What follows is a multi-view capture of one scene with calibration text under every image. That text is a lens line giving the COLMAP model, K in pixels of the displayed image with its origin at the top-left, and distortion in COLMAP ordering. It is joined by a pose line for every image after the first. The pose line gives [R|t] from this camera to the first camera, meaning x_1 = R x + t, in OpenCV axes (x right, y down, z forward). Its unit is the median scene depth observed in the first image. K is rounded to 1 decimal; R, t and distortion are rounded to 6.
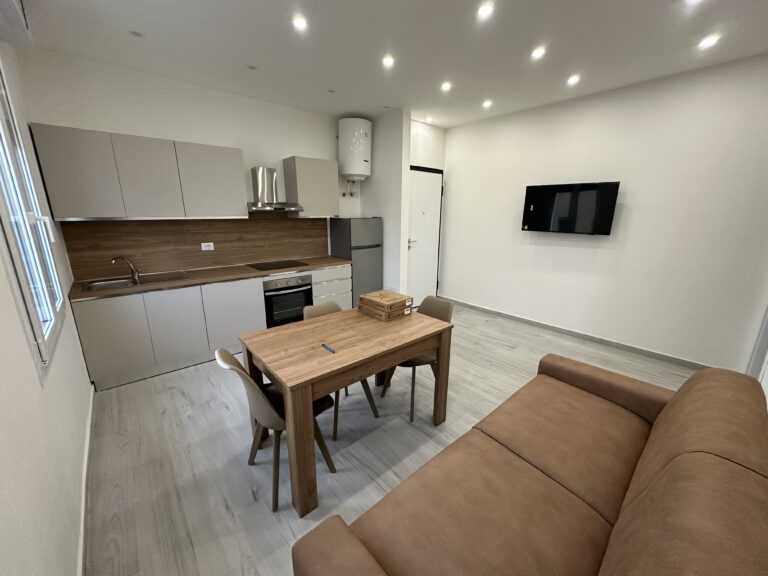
lens RADIAL K [[306.9, 0, 382.0], [0, 306.9, 288.5], [0, 0, 1]] dist [-0.001836, -0.000392]
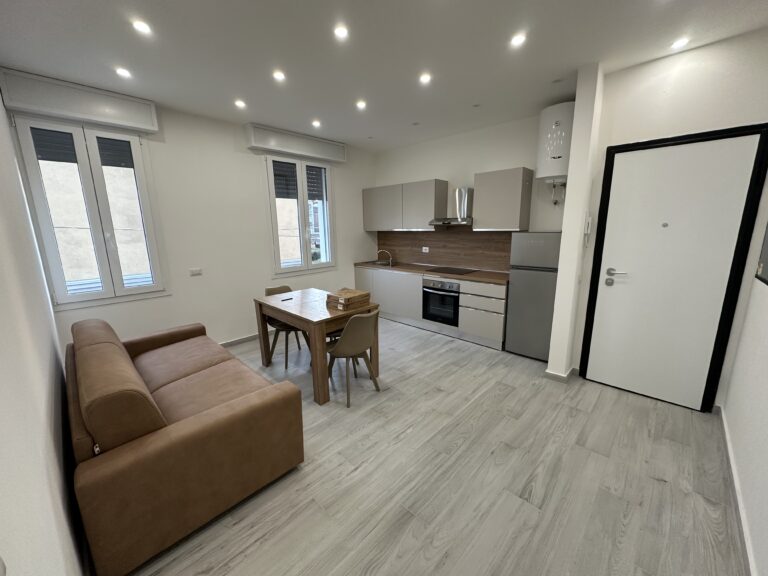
lens RADIAL K [[306.9, 0, 382.0], [0, 306.9, 288.5], [0, 0, 1]] dist [-0.001836, -0.000392]
pose [[0.071742, 0.196512, -0.977873, 0.834068], [-0.228515, 0.957561, 0.175665, -0.163327], [0.970893, 0.210856, 0.113603, 0.653542]]
